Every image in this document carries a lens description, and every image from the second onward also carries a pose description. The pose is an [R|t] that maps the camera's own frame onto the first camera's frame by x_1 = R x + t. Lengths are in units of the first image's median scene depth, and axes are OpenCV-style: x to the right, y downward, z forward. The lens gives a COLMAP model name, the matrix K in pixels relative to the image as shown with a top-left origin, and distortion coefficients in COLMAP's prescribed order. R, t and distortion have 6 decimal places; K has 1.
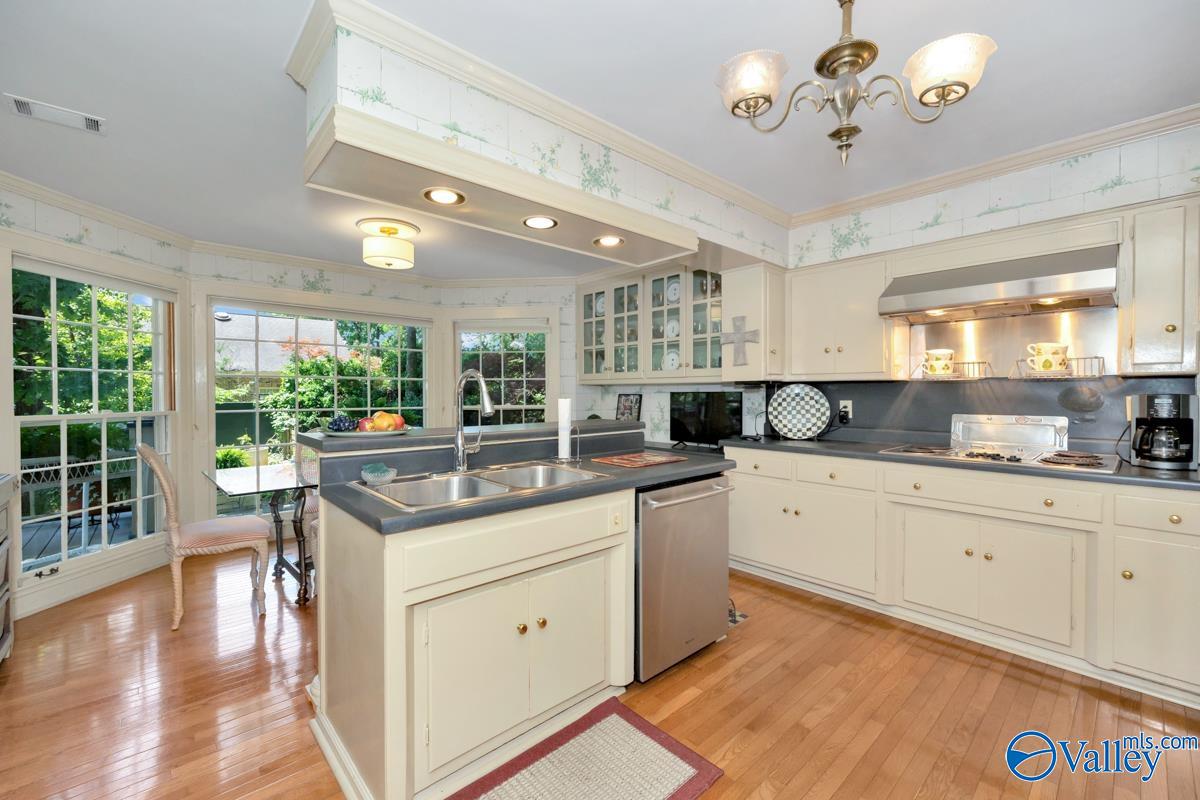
lens RADIAL K [[510.4, 0, 593.0], [0, 510.4, 401.2], [0, 0, 1]] dist [0.002525, 0.000145]
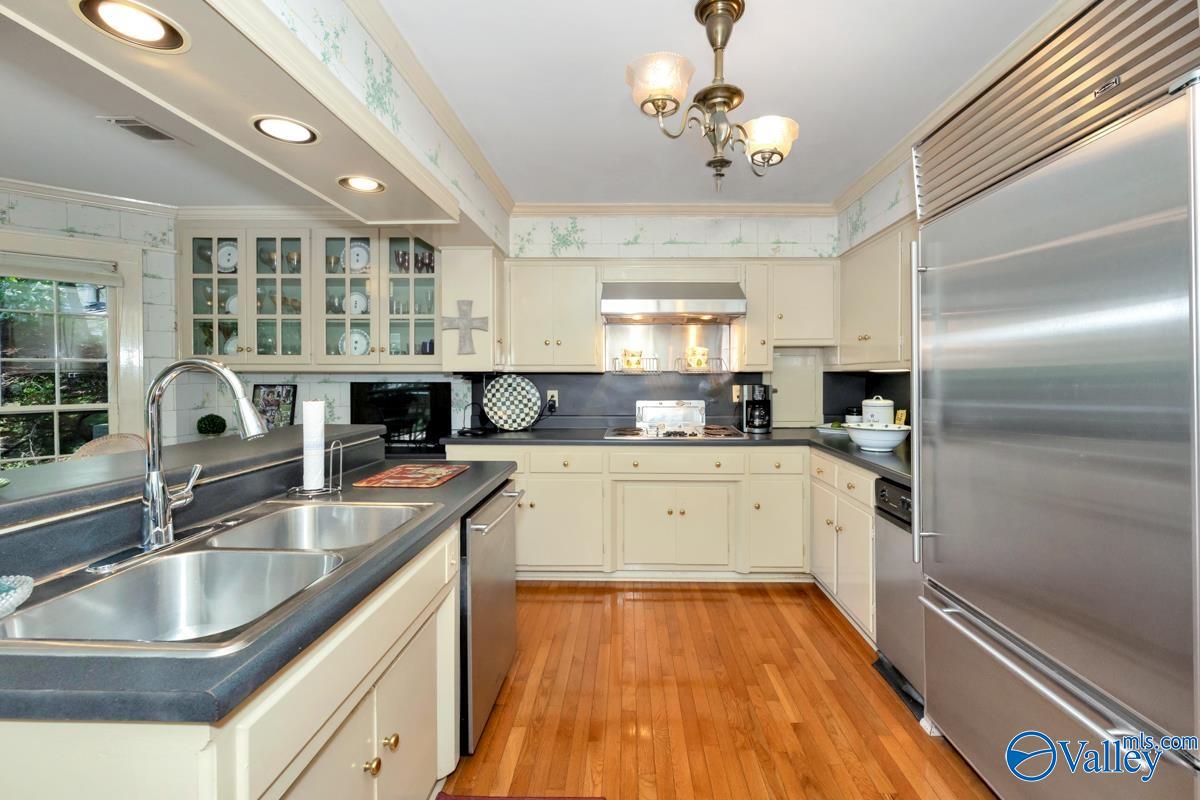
lens RADIAL K [[522.7, 0, 636.2], [0, 522.7, 381.7], [0, 0, 1]] dist [-0.001229, -0.000230]
pose [[0.661631, -0.007080, 0.749796, -0.202620], [0.010094, 0.999949, 0.000535, -0.018180], [-0.749762, 0.007215, 0.661669, 0.154585]]
